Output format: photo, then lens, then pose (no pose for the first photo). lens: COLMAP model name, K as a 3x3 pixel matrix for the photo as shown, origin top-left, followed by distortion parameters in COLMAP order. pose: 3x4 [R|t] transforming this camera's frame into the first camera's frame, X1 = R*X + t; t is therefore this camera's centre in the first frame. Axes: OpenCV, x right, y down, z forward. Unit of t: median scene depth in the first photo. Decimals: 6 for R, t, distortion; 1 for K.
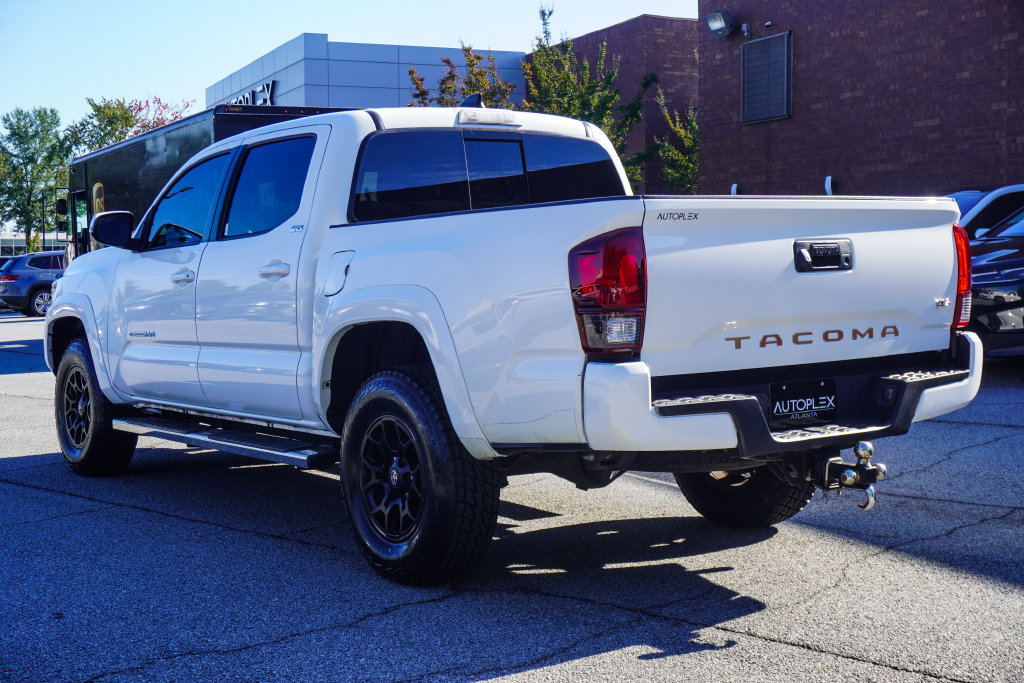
lens RADIAL K [[1415.0, 0, 517.0], [0, 1415.0, 341.1], [0, 0, 1]] dist [0.030992, 0.000000]
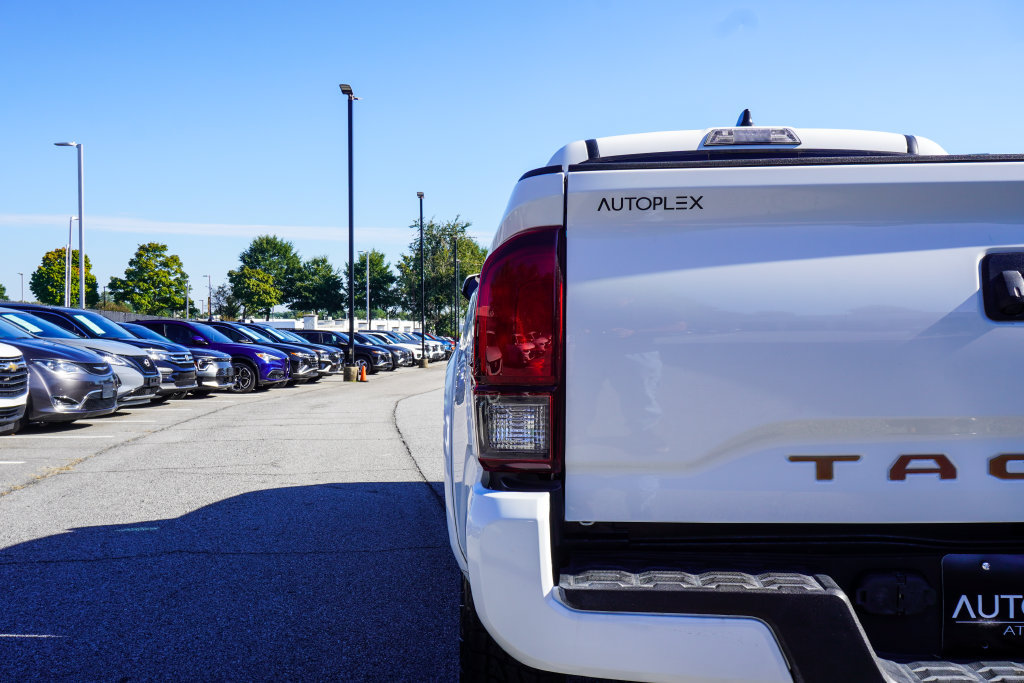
lens RADIAL K [[903.7, 0, 515.7], [0, 903.7, 337.3], [0, 0, 1]] dist [0.007231, 0.001109]
pose [[0.795726, 0.018303, -0.605380, 0.252849], [-0.044463, 0.998612, -0.028251, -0.028707], [0.604022, 0.049397, 0.795435, 0.680941]]
